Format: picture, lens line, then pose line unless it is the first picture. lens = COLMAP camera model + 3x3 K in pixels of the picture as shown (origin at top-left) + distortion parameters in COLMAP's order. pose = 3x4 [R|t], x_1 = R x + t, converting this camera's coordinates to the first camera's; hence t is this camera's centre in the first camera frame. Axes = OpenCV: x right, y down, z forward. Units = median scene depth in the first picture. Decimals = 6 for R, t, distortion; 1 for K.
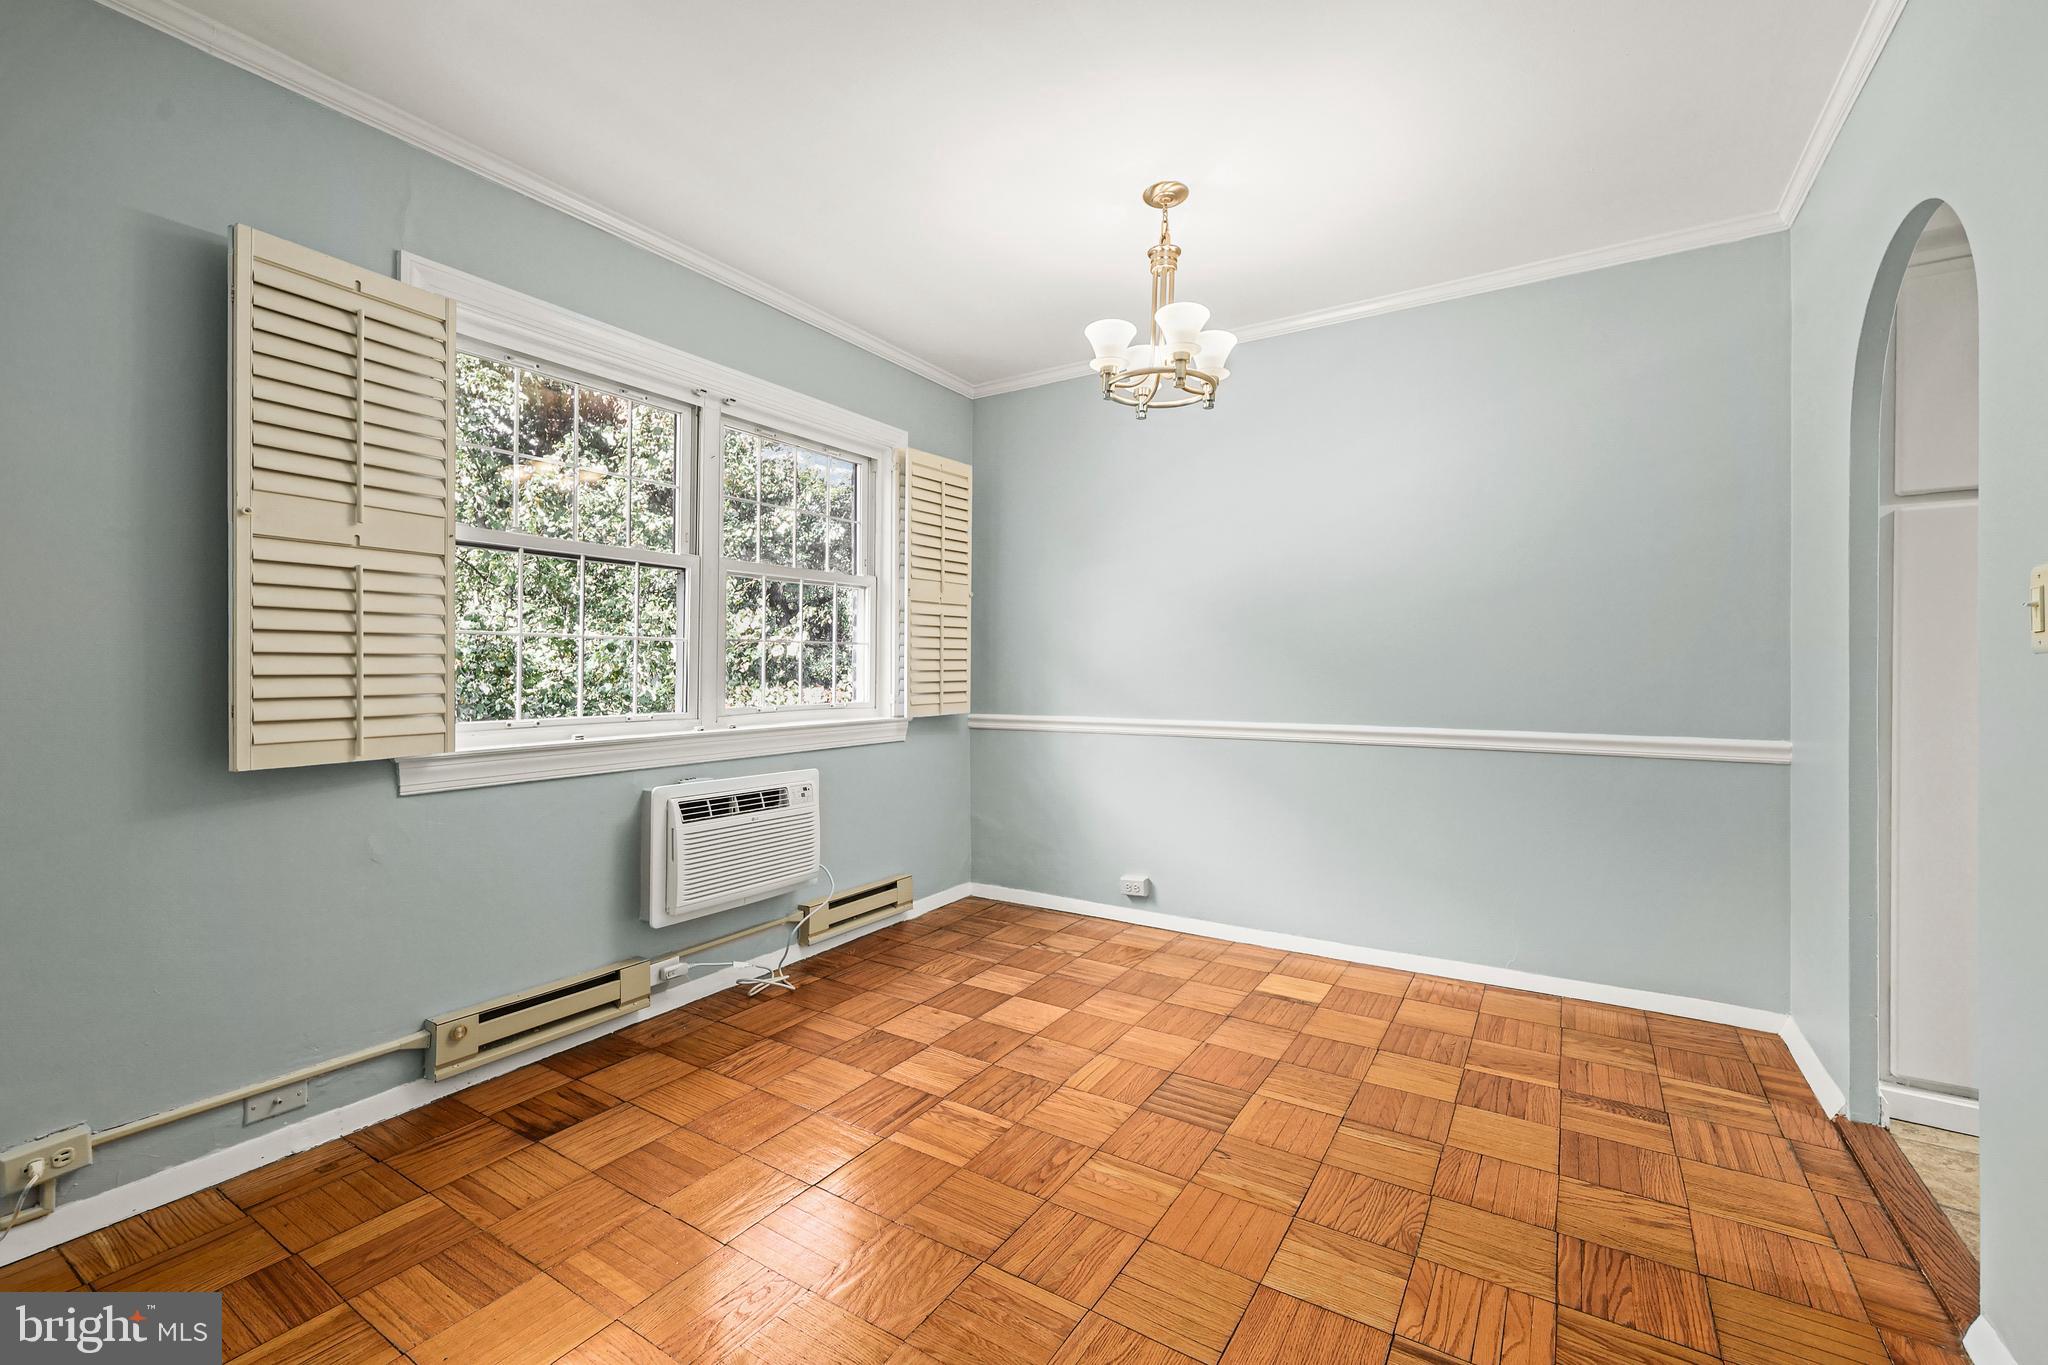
lens RADIAL K [[860.0, 0, 1020.5], [0, 860.0, 663.7], [0, 0, 1]] dist [0.002353, 0.000290]
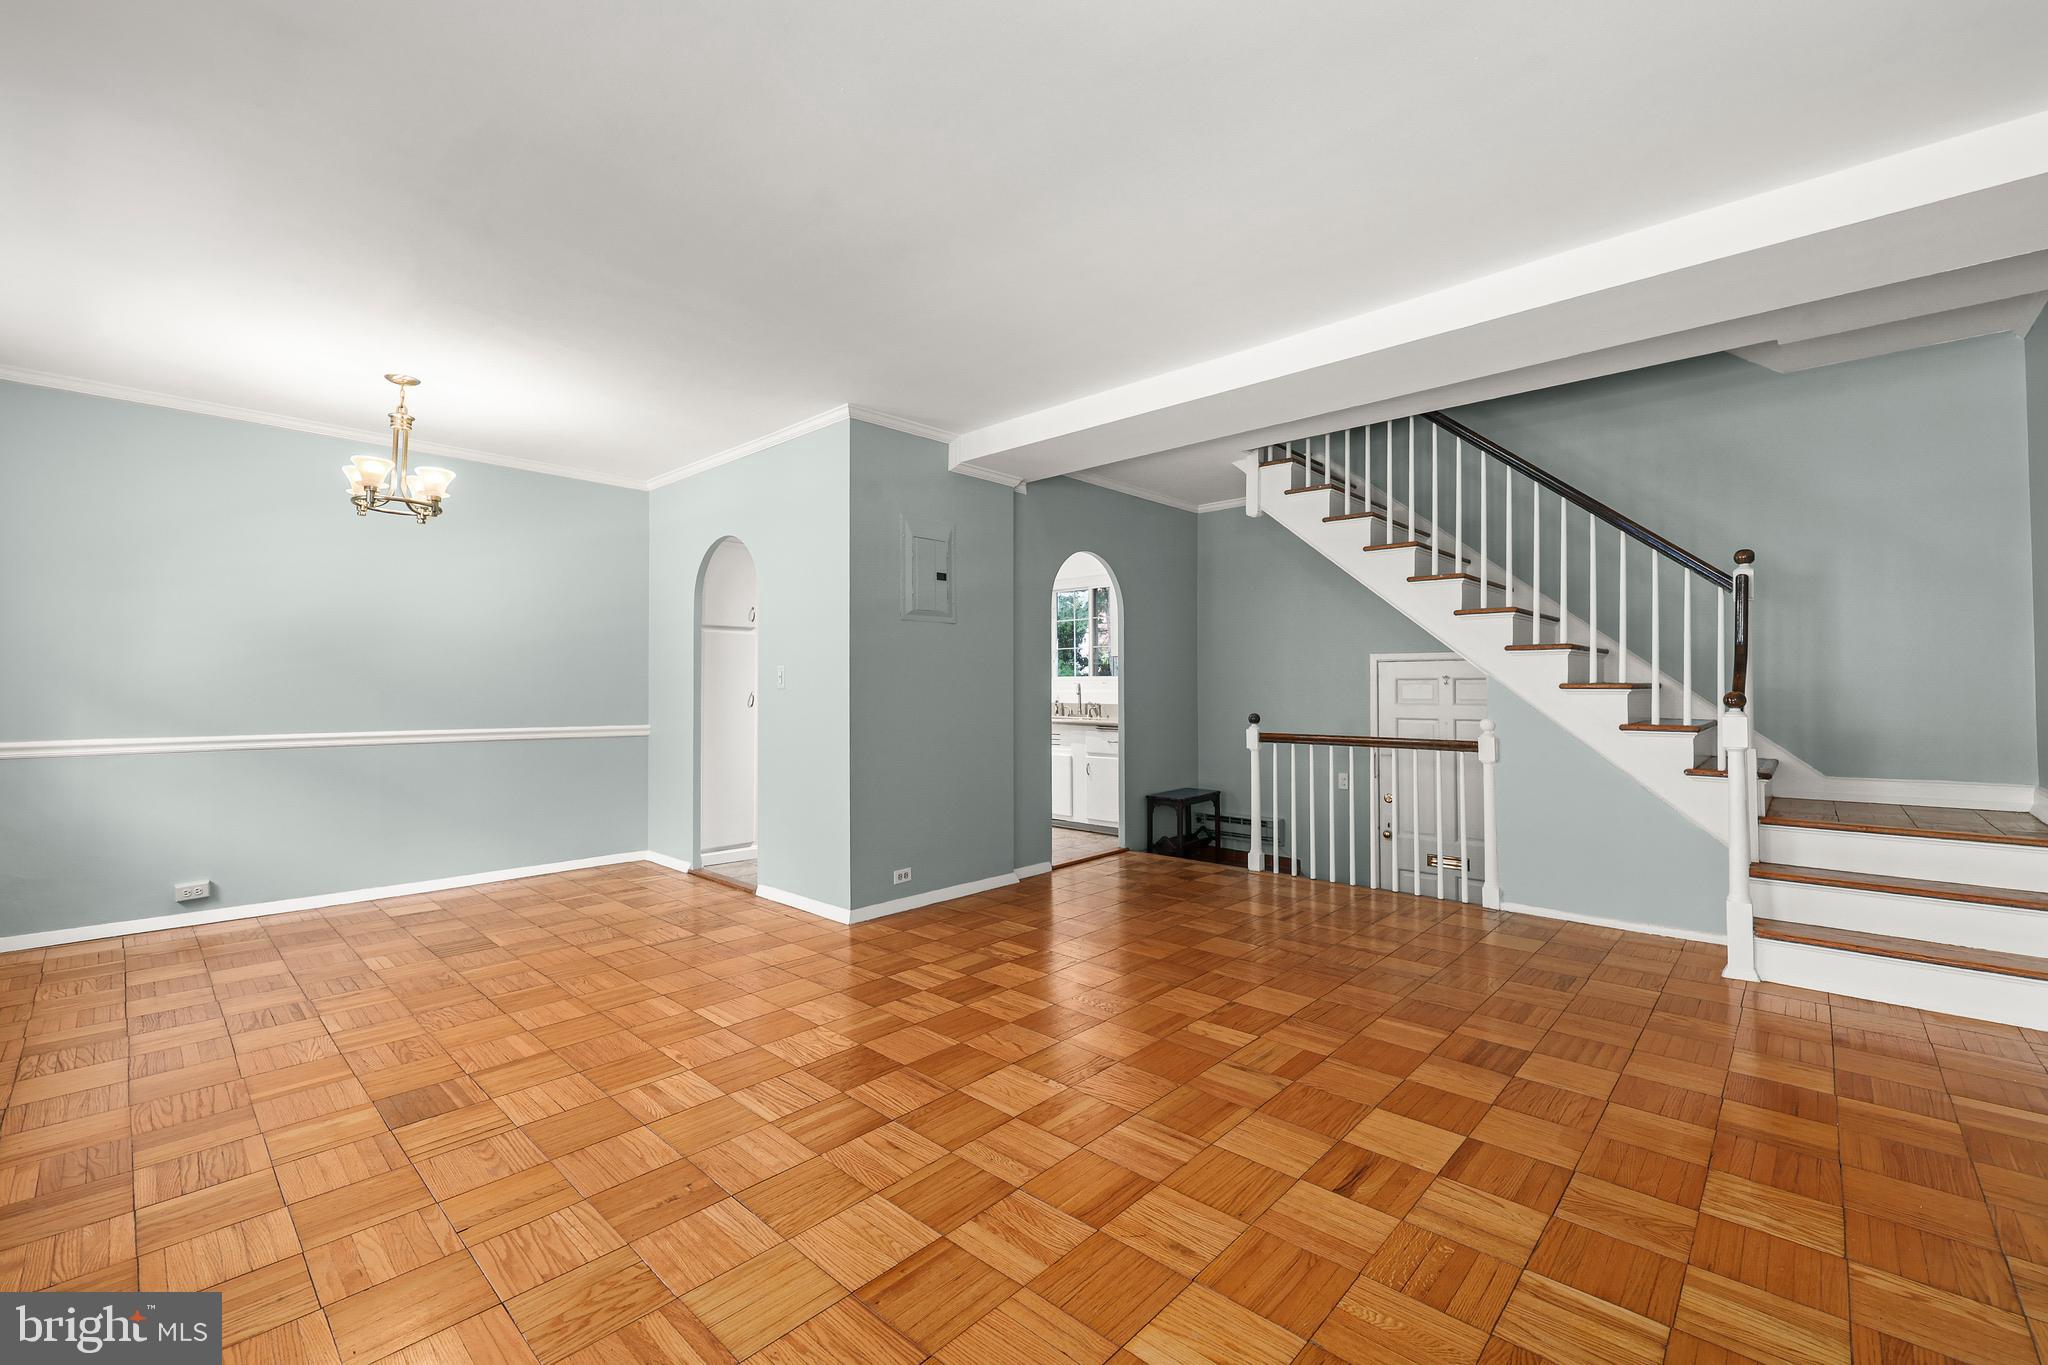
lens RADIAL K [[860.0, 0, 1029.4], [0, 860.0, 674.8], [0, 0, 1]] dist [0.002353, 0.000290]
pose [[0.178724, 0.024789, 0.983587, -1.404406], [-0.014344, 0.999642, -0.022587, -0.012484], [-0.983795, -0.010072, 0.179015, -0.445727]]
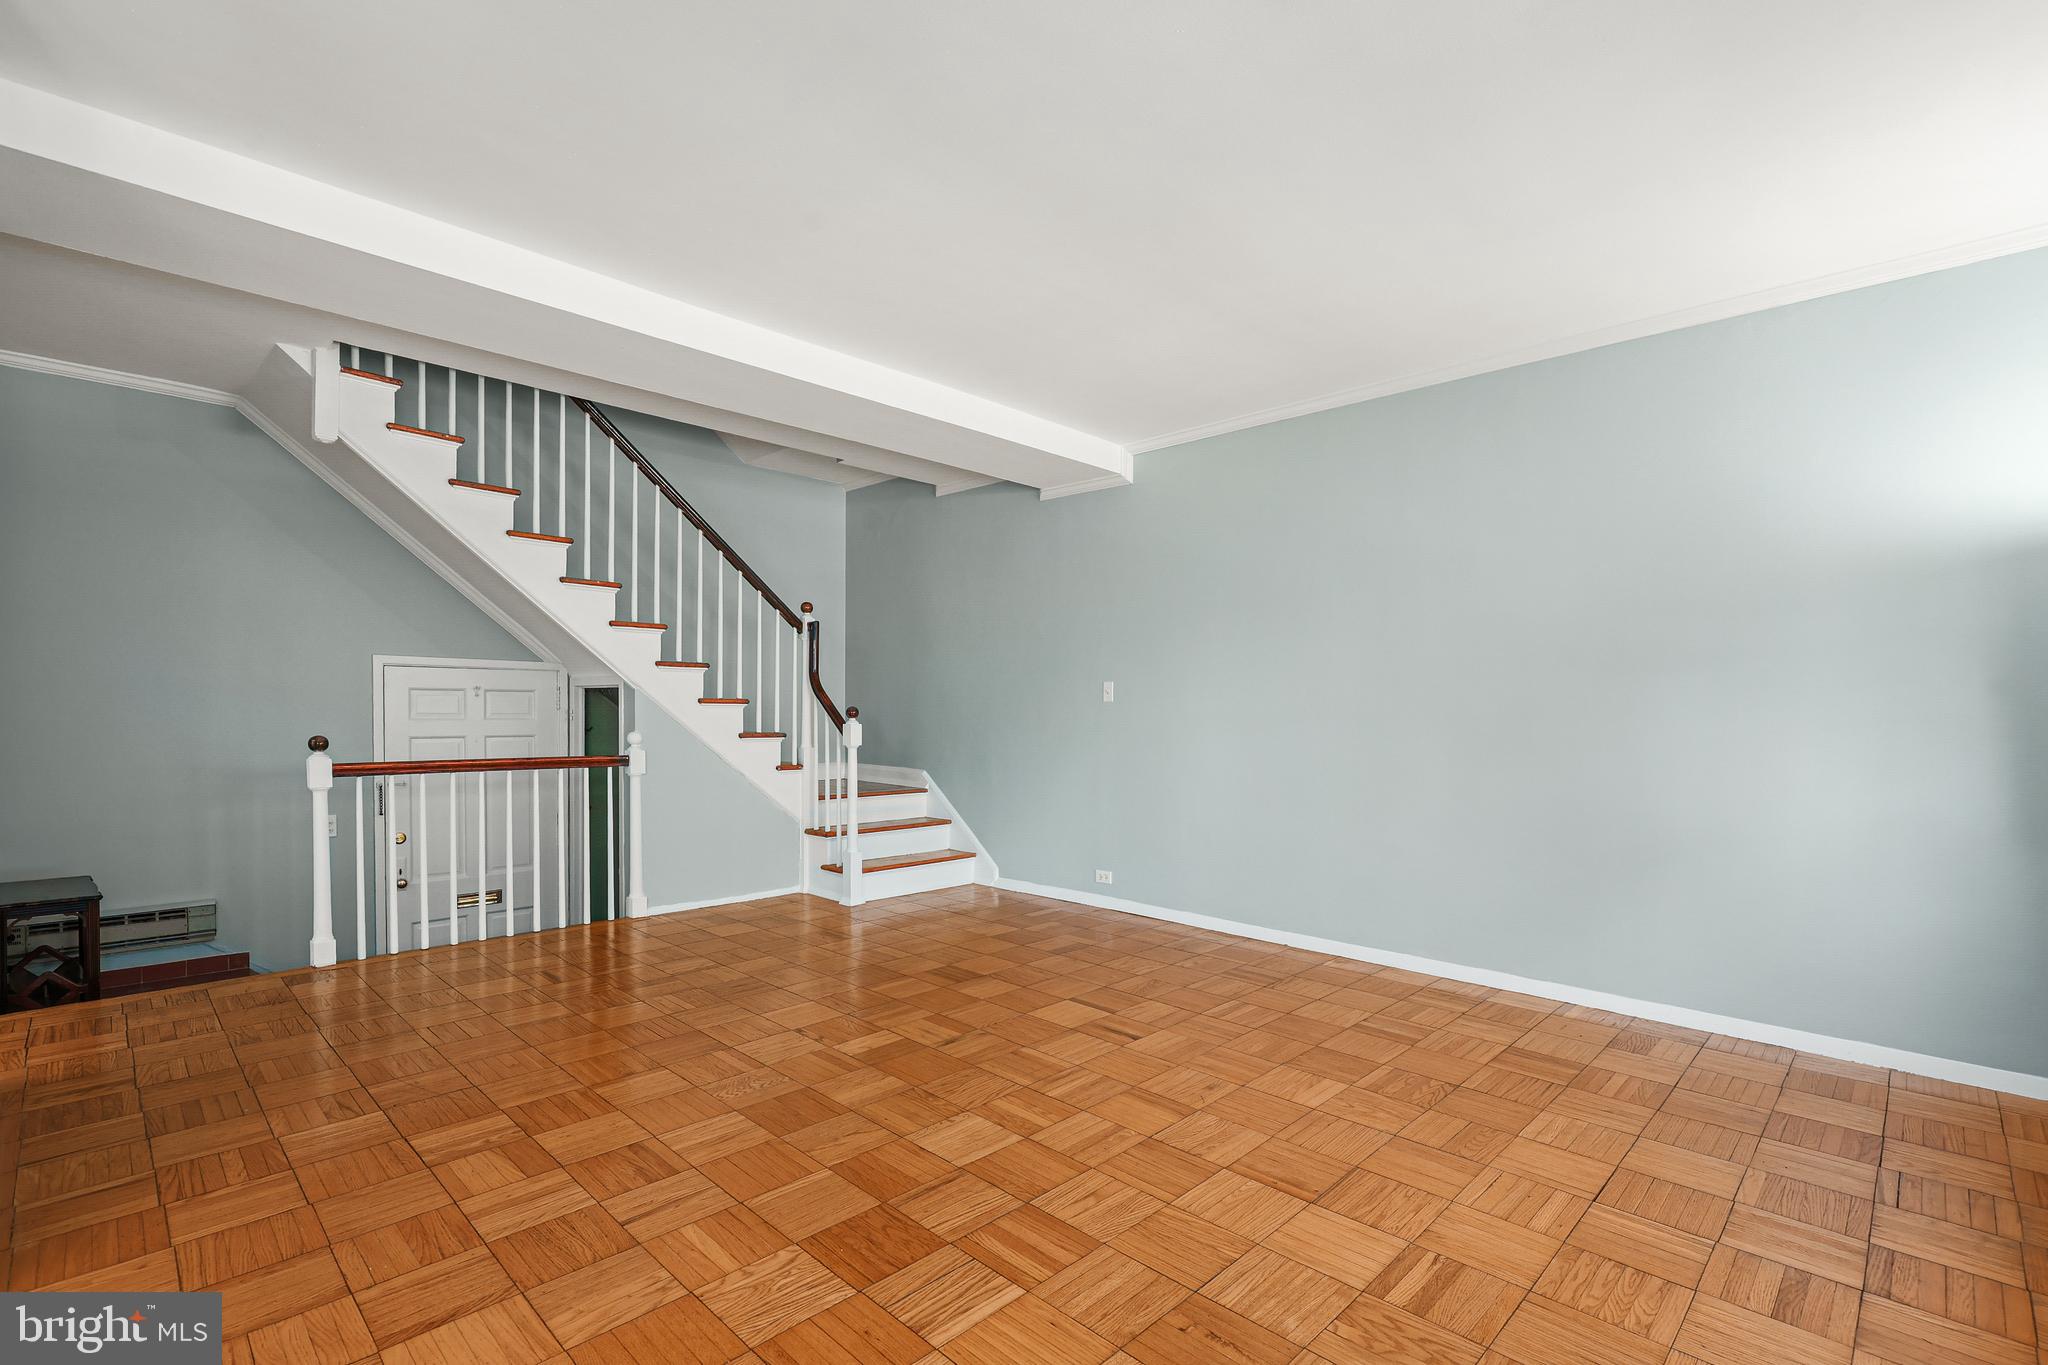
lens RADIAL K [[946.3, 0, 1023.4], [0, 946.3, 747.8], [0, 0, 1]] dist [0.016396, 0.000170]
pose [[-0.978892, -0.008269, 0.204213, -0.535952], [-0.002534, 0.999595, 0.028329, 0.000683], [-0.204364, 0.027214, -0.978517, 0.949842]]
